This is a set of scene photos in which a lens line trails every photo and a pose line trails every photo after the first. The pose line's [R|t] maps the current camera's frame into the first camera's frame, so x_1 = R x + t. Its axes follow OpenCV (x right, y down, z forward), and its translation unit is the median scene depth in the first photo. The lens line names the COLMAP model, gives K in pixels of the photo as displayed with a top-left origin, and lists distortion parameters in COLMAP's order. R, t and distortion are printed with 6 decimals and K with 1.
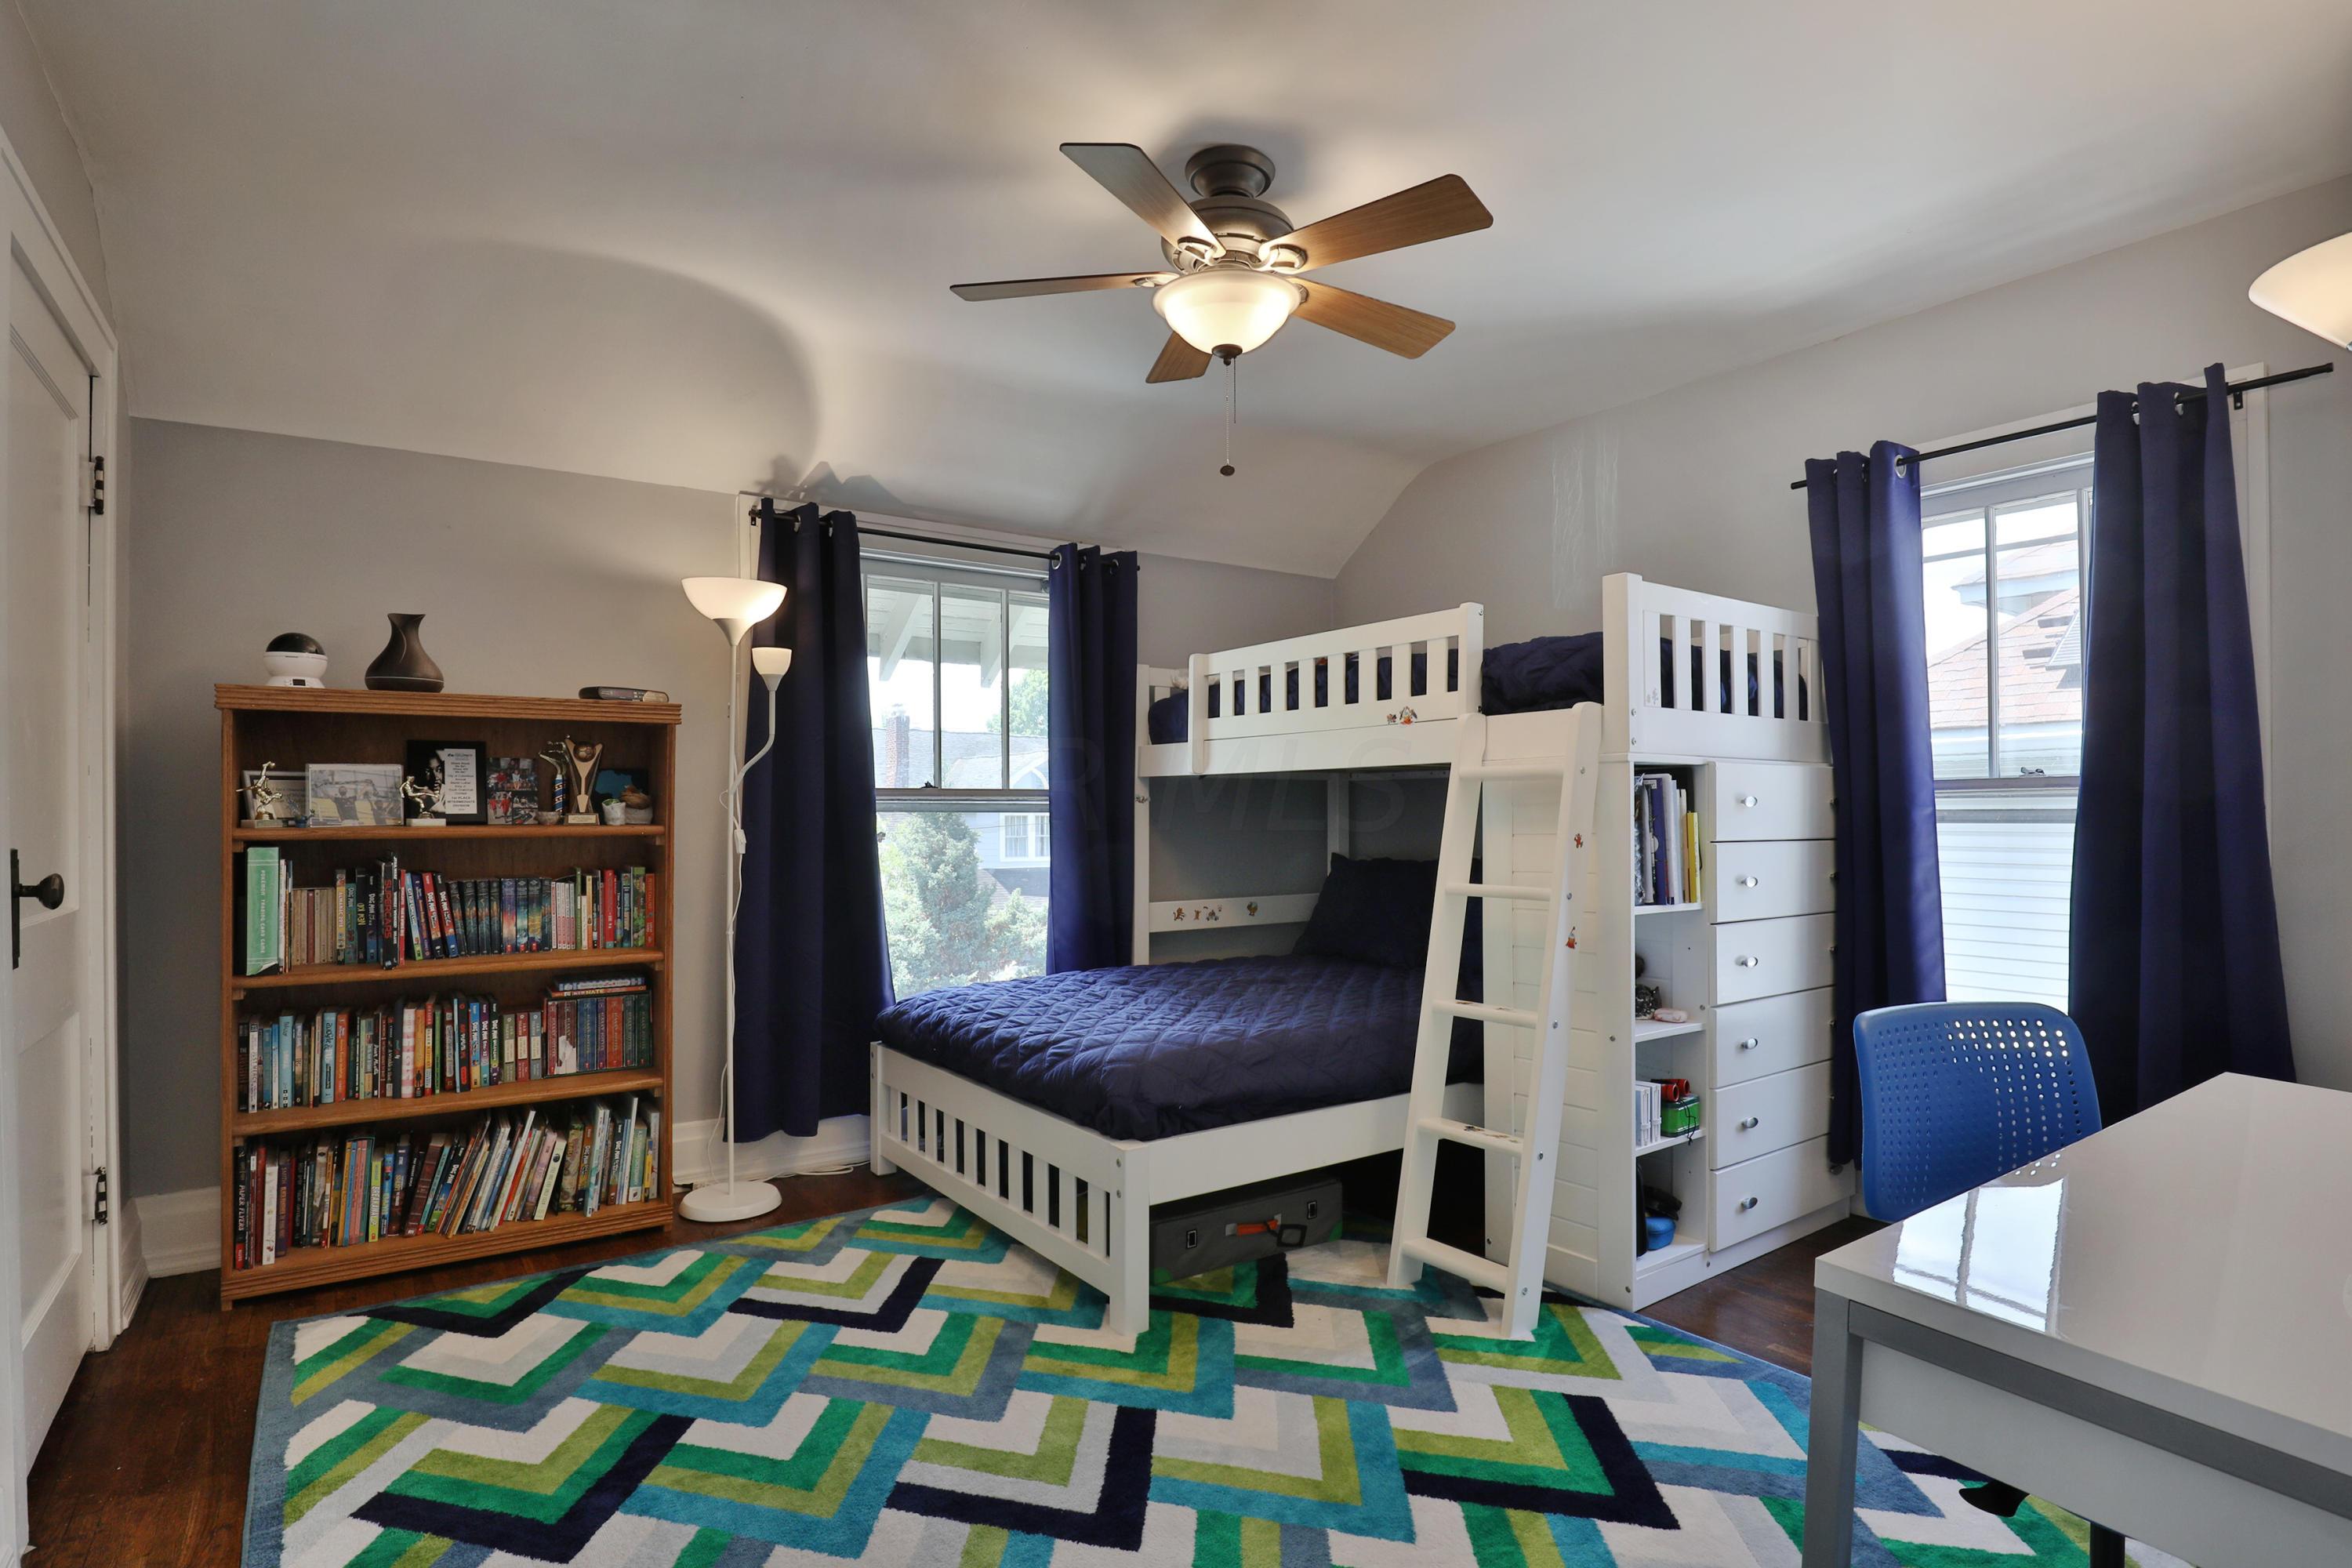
lens RADIAL K [[1198.7, 0, 1176.4], [0, 1198.7, 816.9], [0, 0, 1]] dist [-0.020733, 0.002052]
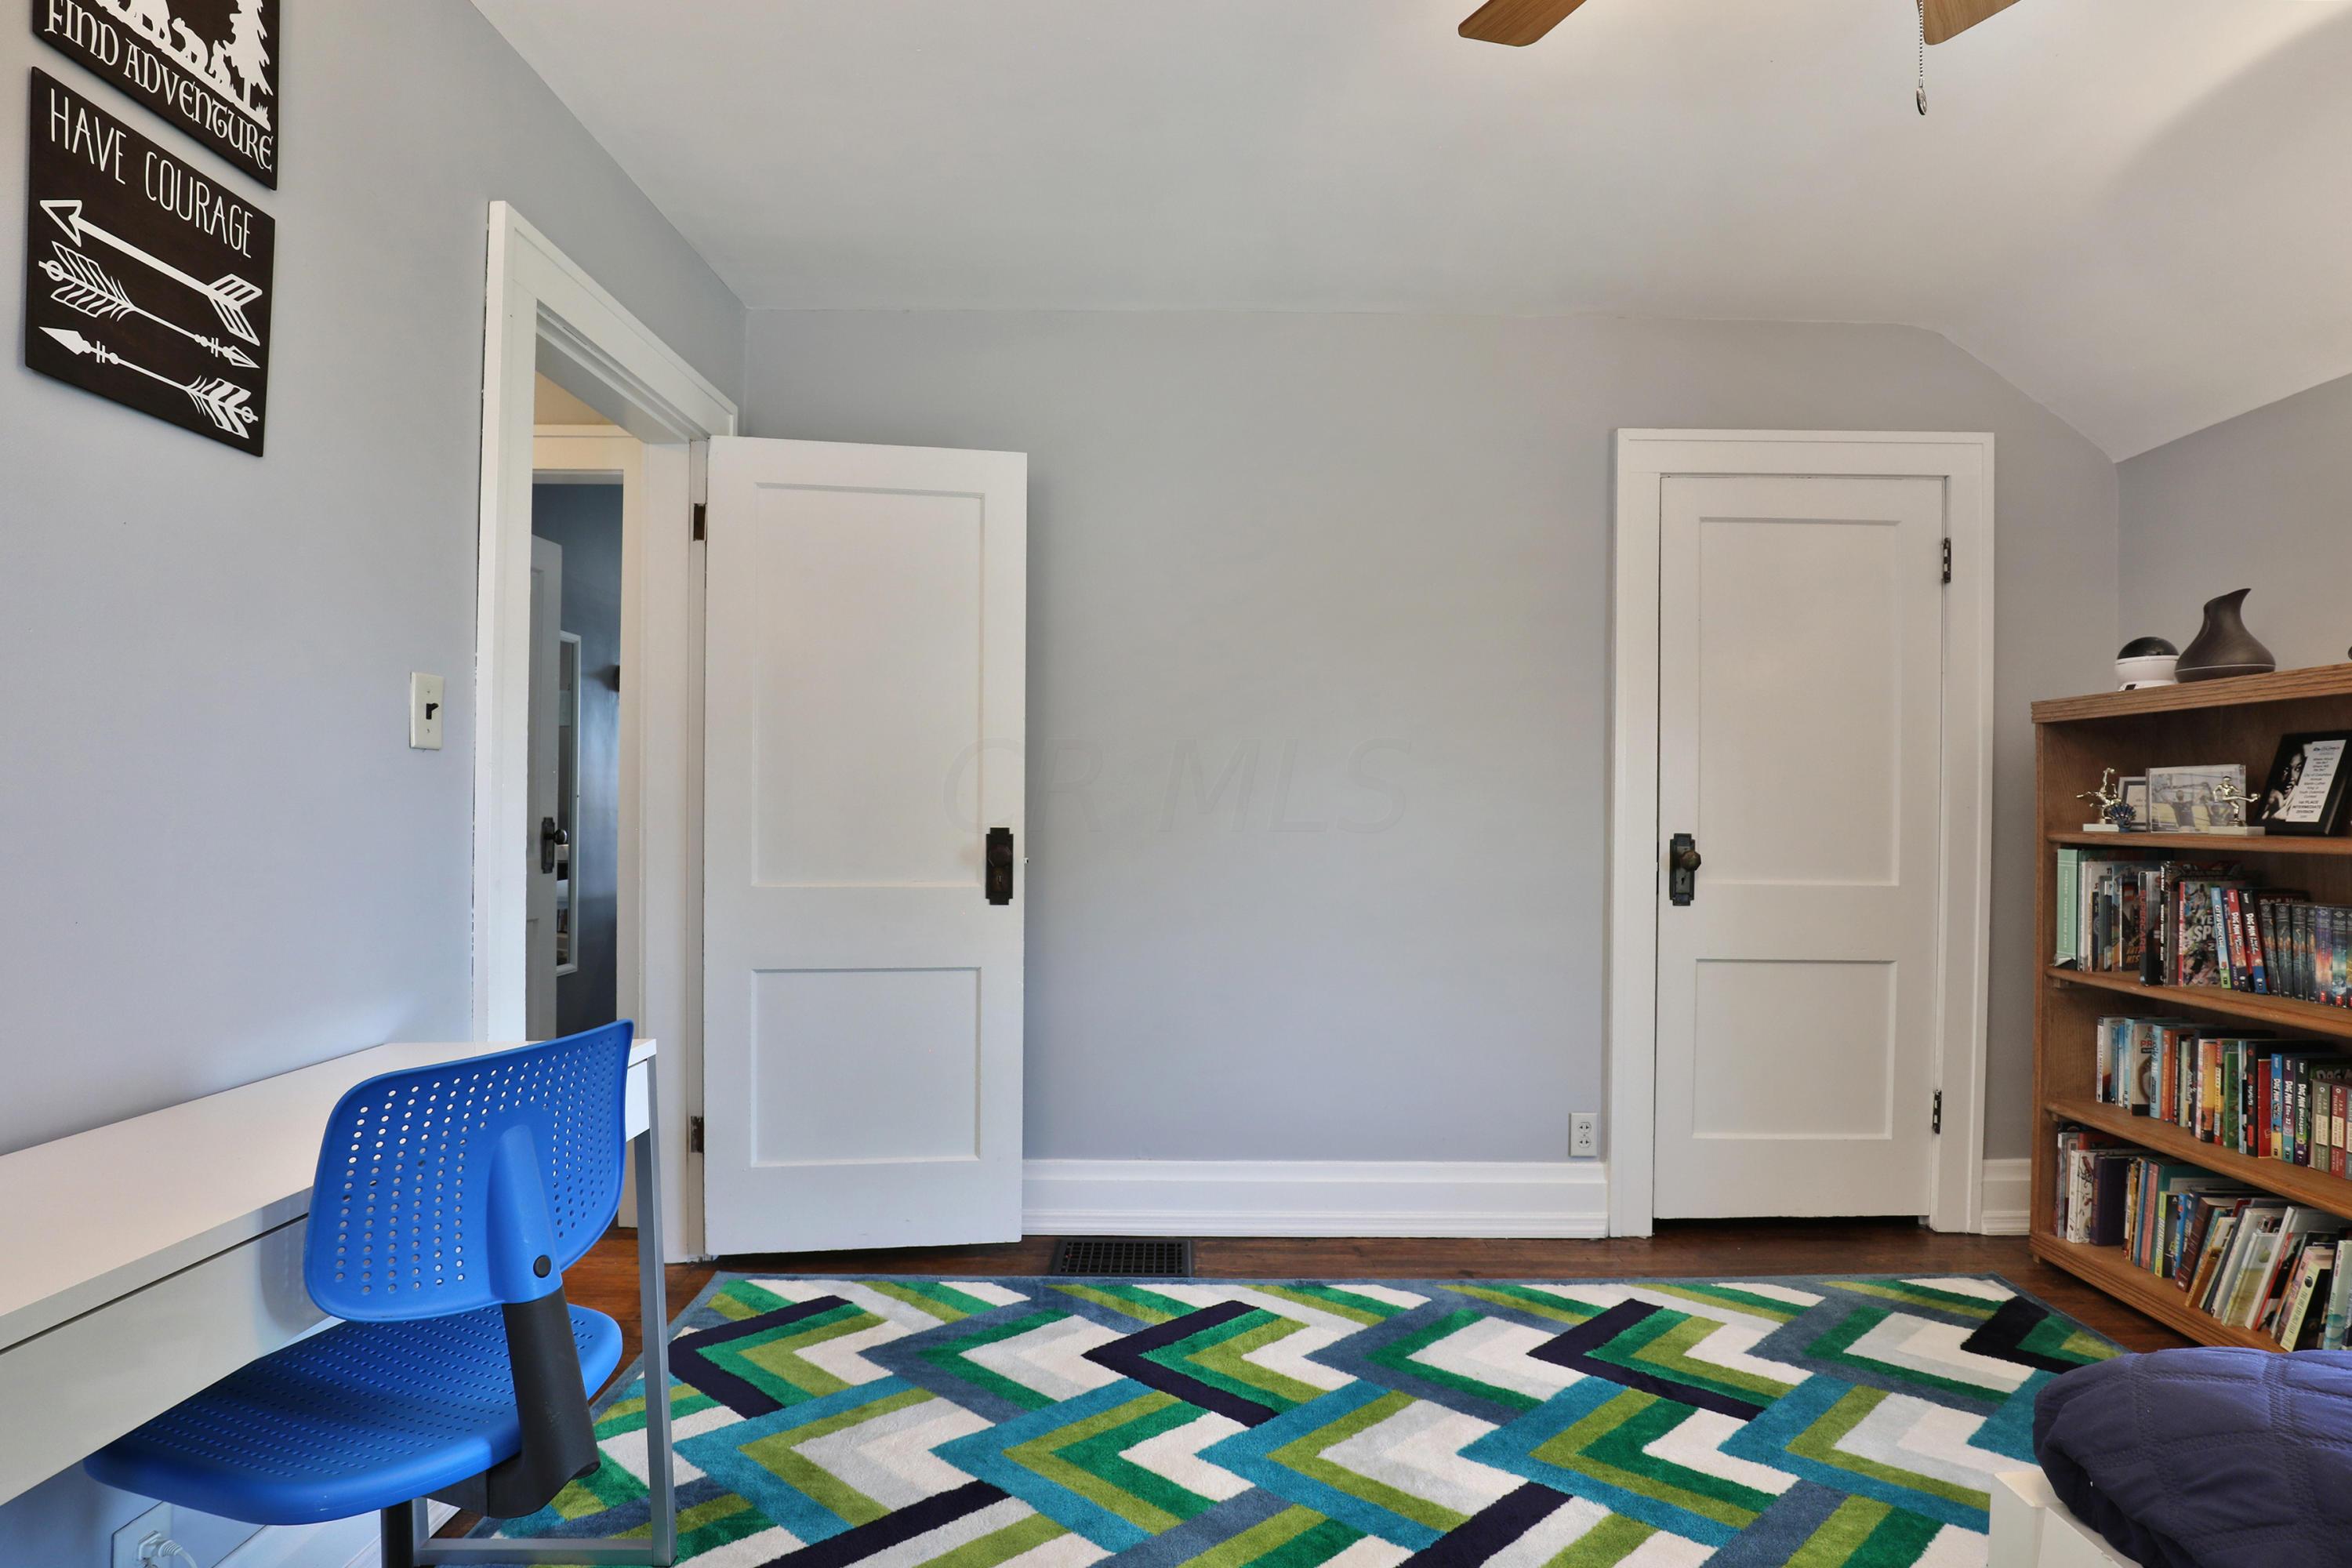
lens RADIAL K [[1125.7, 0, 1178.2], [0, 1125.7, 812.7], [0, 0, 1]] dist [-0.022465, 0.000123]
pose [[-0.568175, 0.003635, -0.822900, 0.462950], [-0.012240, 0.999842, 0.012868, -0.009408], [0.822817, 0.017383, -0.568040, 0.822458]]
